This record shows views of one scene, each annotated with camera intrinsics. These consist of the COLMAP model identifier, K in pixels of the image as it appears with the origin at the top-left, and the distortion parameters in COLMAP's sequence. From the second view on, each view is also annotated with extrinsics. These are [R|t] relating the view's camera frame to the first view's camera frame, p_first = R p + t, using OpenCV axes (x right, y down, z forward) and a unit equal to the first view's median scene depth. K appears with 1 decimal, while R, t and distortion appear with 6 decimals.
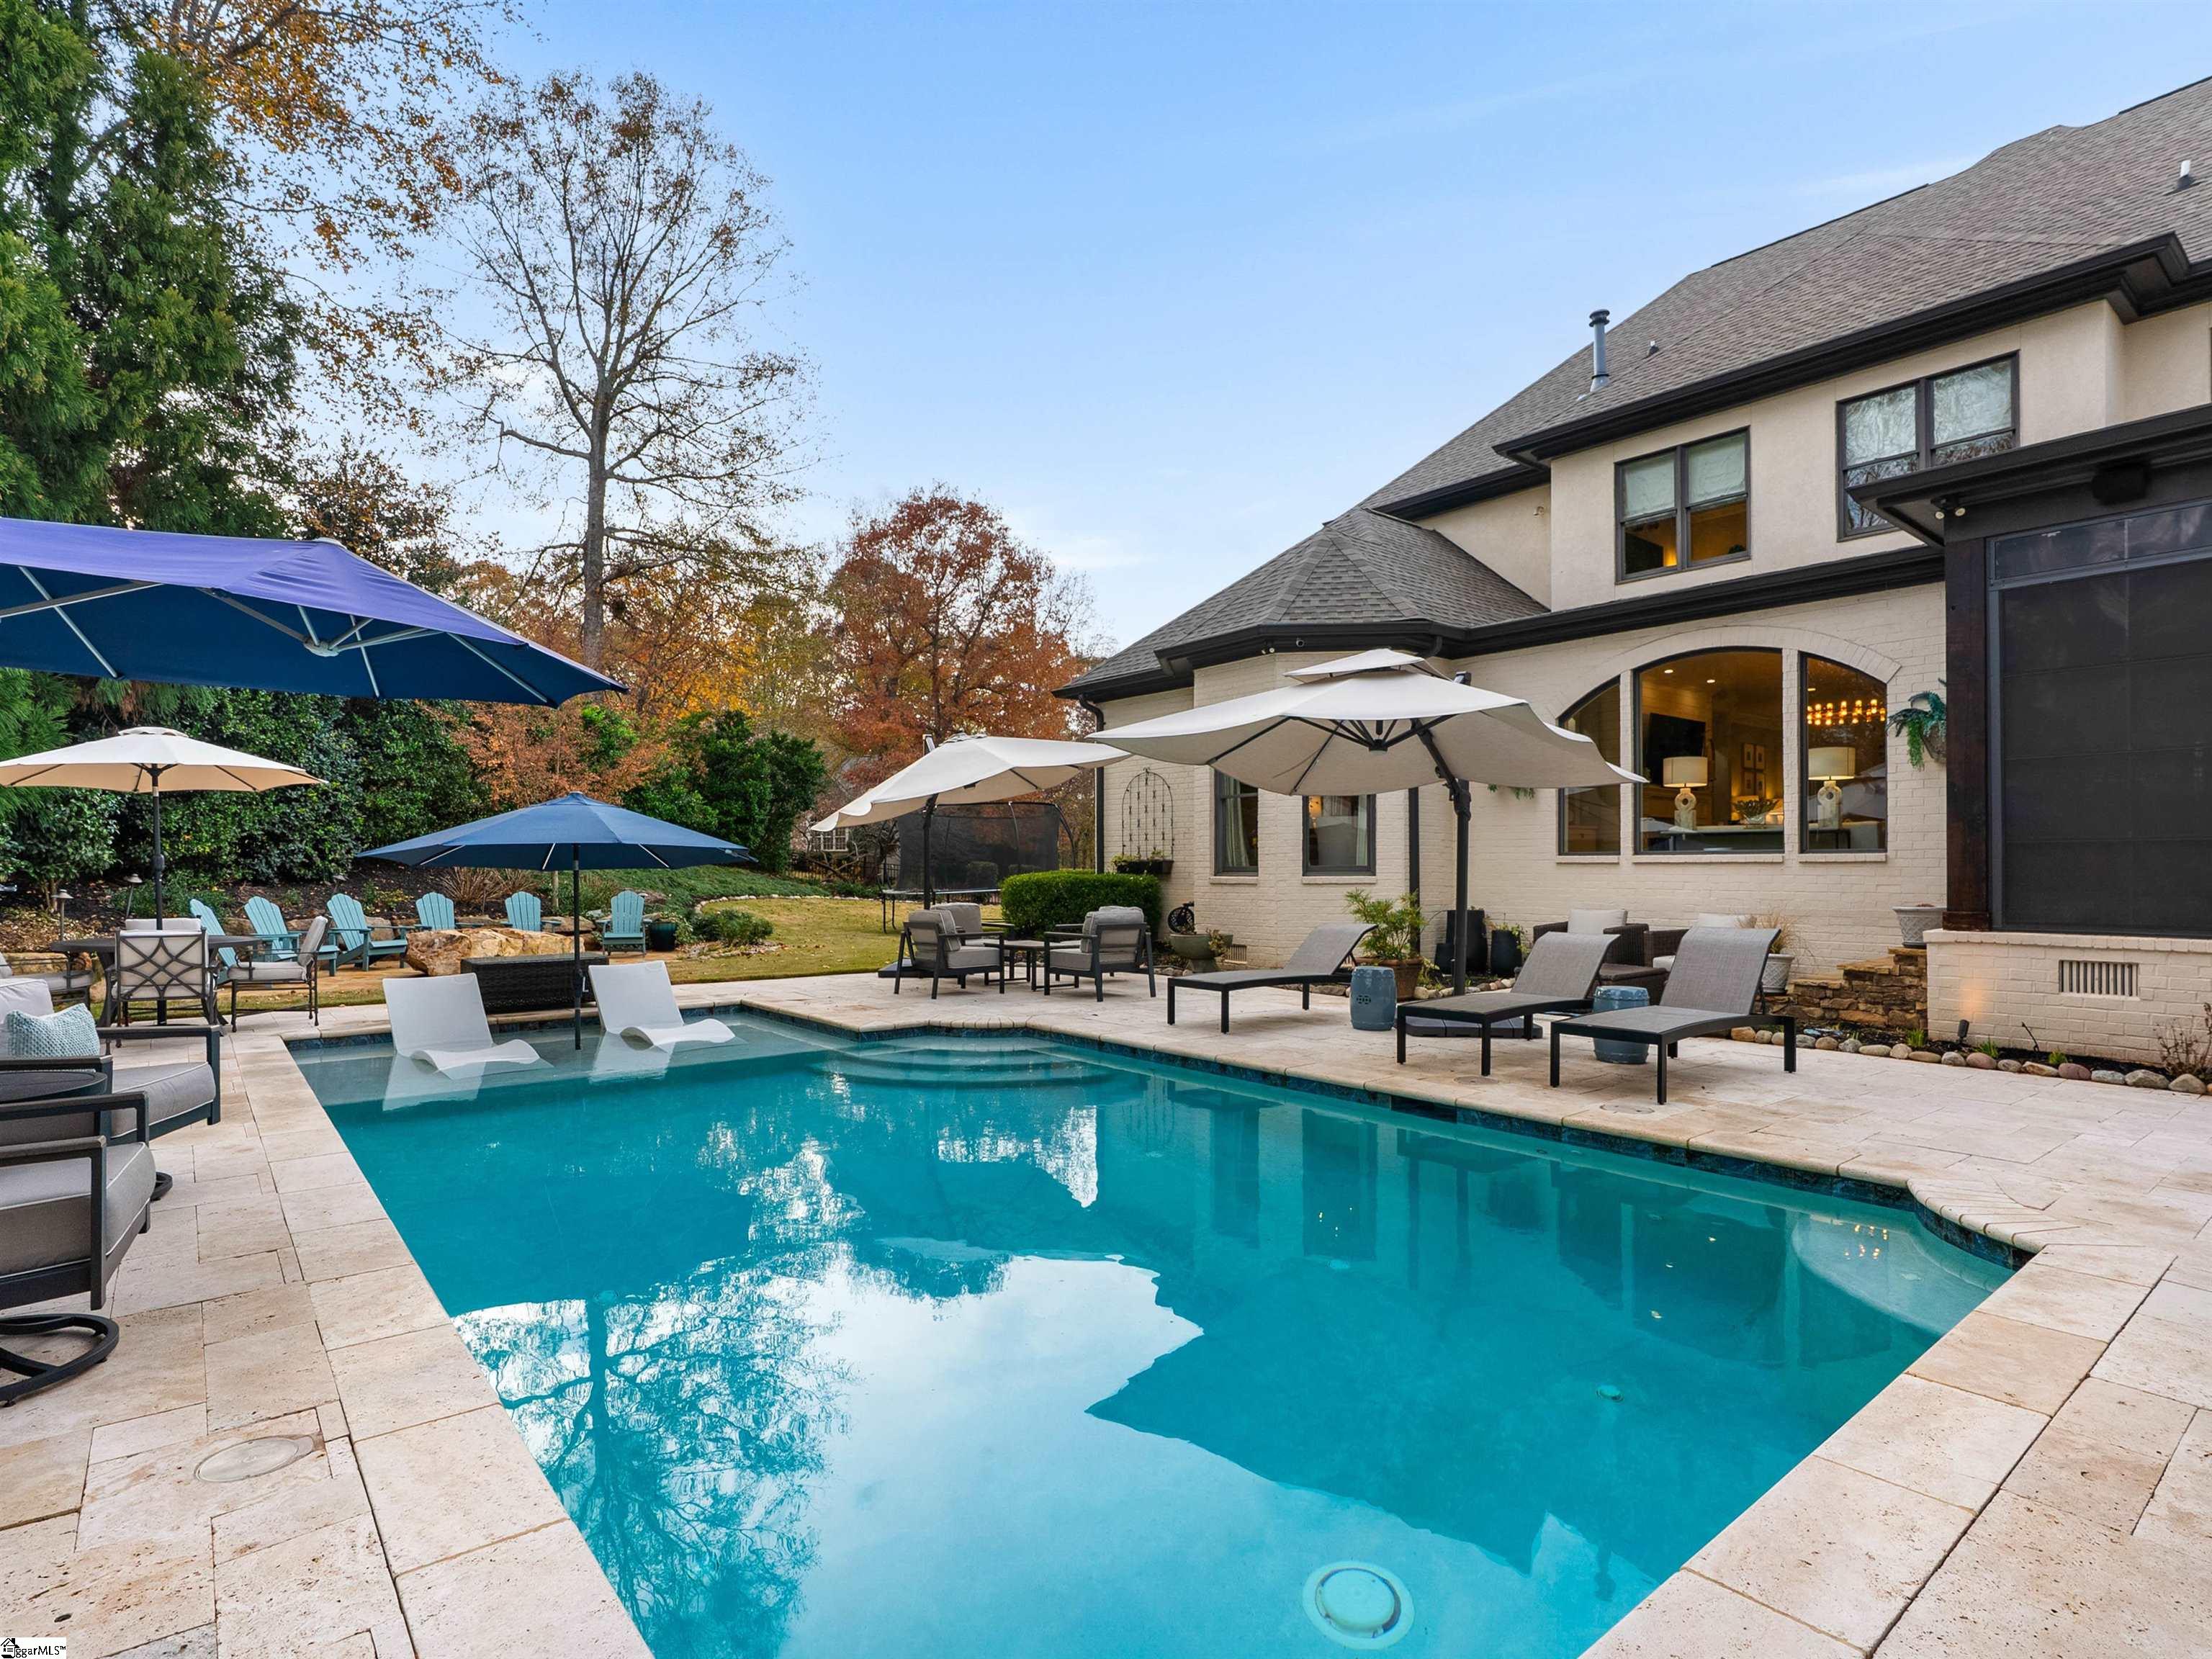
lens RADIAL K [[1135.0, 0, 1101.1], [0, 1135.0, 848.7], [0, 0, 1]] dist [0.002936, 0.002782]
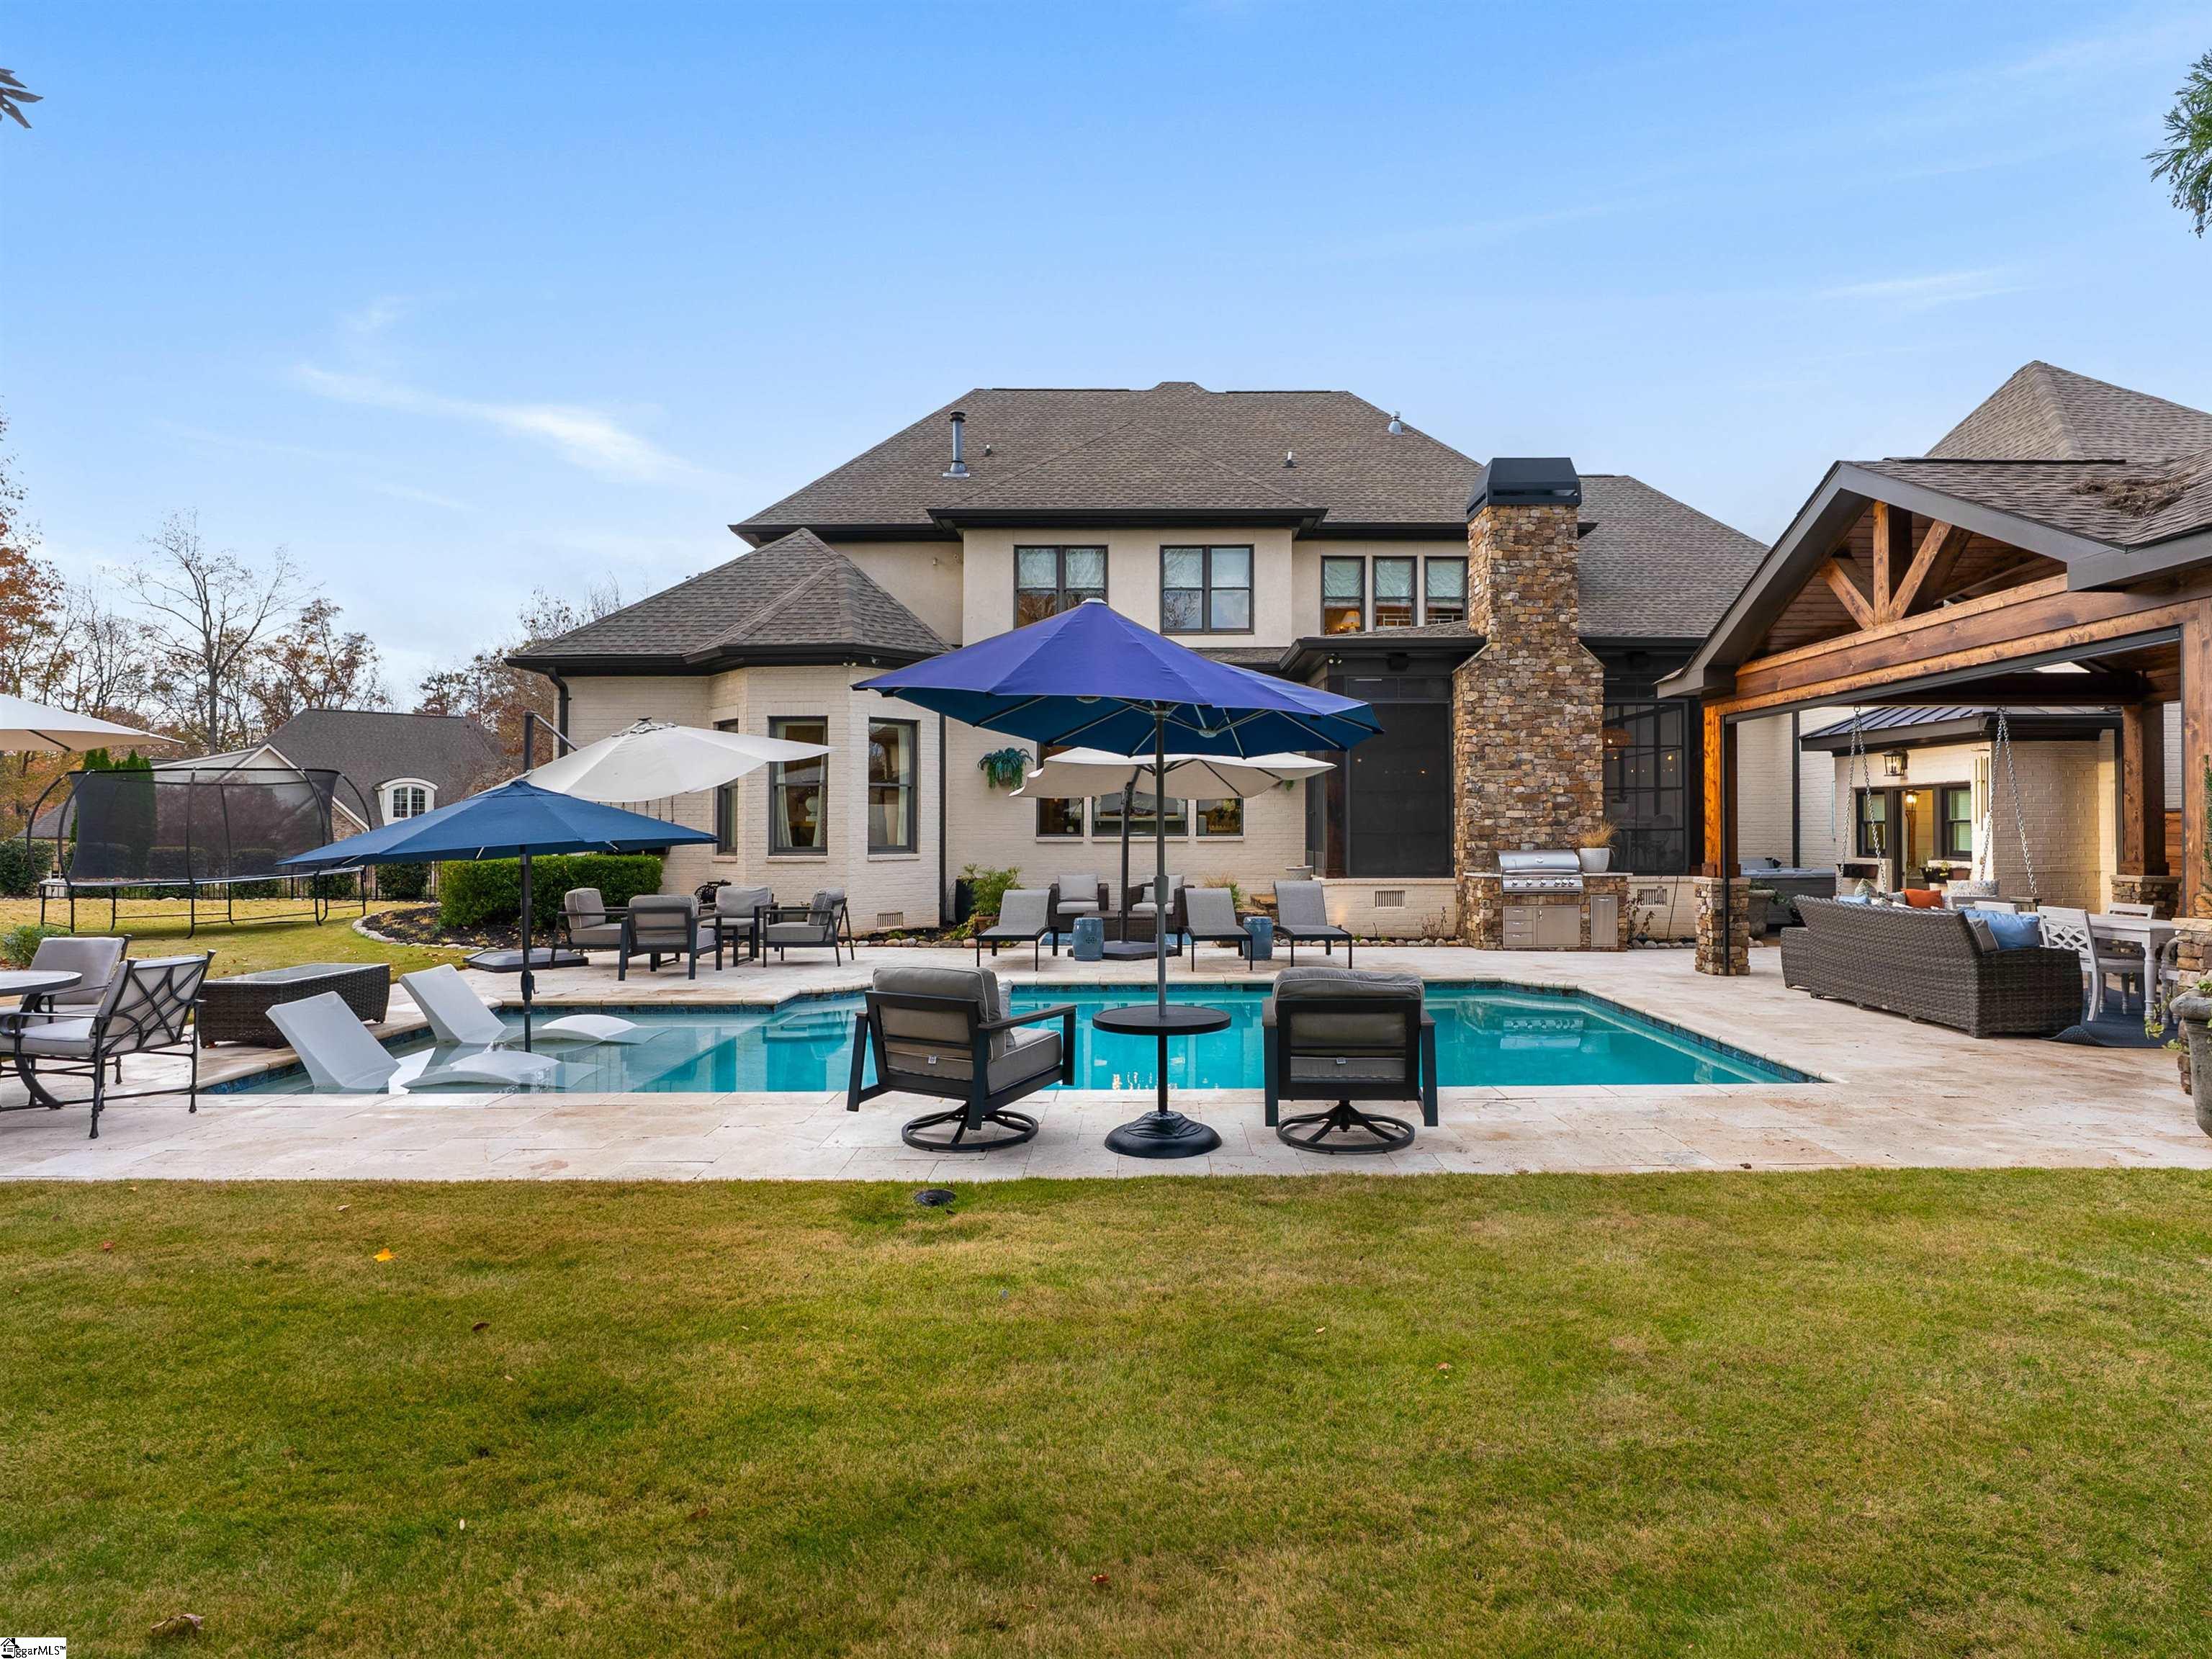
lens RADIAL K [[1135.0, 0, 1115.8], [0, 1135.0, 824.0], [0, 0, 1]] dist [0.002936, 0.002782]
pose [[0.658109, 0.001551, 0.752921, -0.599305], [-0.009062, 0.999942, 0.005861, -0.017453], [-0.752868, -0.010680, 0.658085, 0.013435]]
